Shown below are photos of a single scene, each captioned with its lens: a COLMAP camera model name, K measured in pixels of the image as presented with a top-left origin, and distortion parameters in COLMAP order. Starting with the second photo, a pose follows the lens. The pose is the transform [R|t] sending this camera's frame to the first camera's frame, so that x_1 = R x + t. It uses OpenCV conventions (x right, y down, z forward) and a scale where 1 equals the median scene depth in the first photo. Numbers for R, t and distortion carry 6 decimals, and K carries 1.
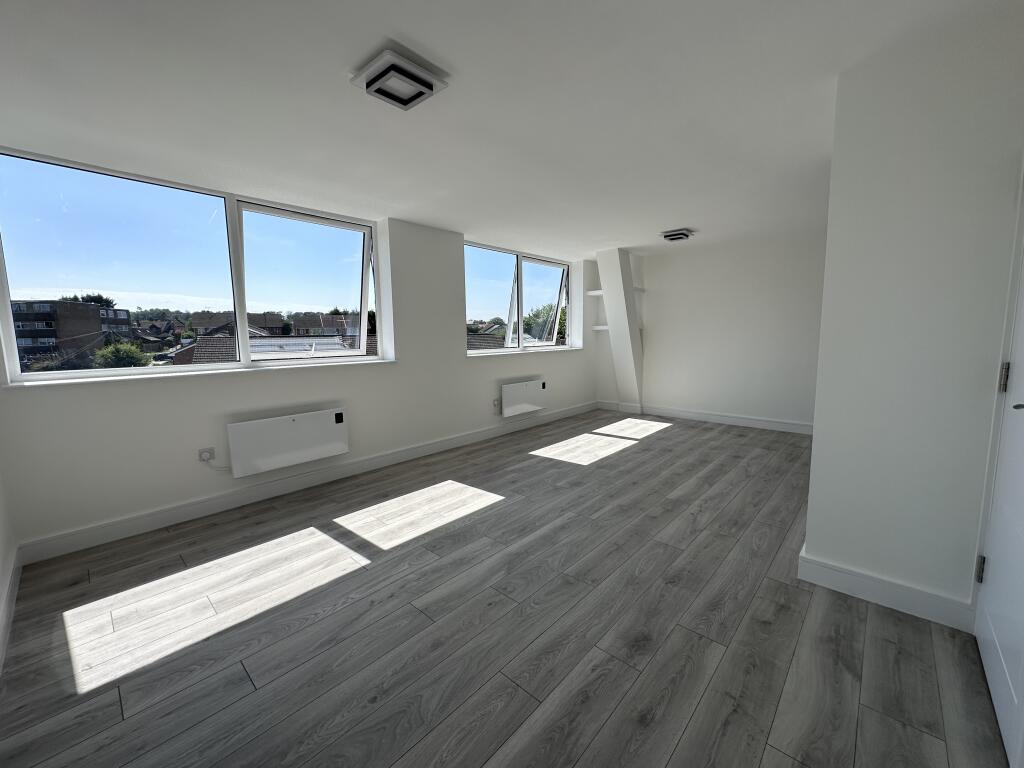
lens RADIAL K [[408.8, 0, 506.0], [0, 408.8, 387.6], [0, 0, 1]] dist [-0.003486, -0.000132]
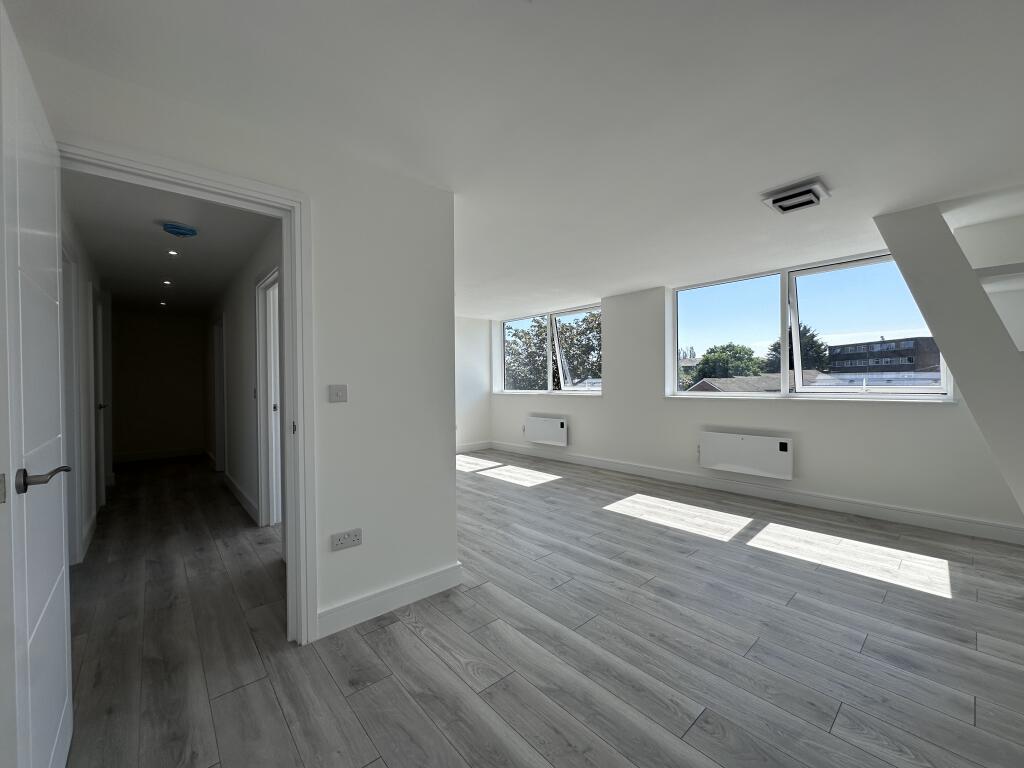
lens RADIAL K [[408.8, 0, 510.7], [0, 408.8, 379.2], [0, 0, 1]] dist [-0.003486, -0.000132]
pose [[-0.103854, 0.010891, -0.994533, 1.215863], [-0.111063, 0.993559, 0.022478, -0.121234], [0.988372, 0.112791, -0.101976, 0.853591]]
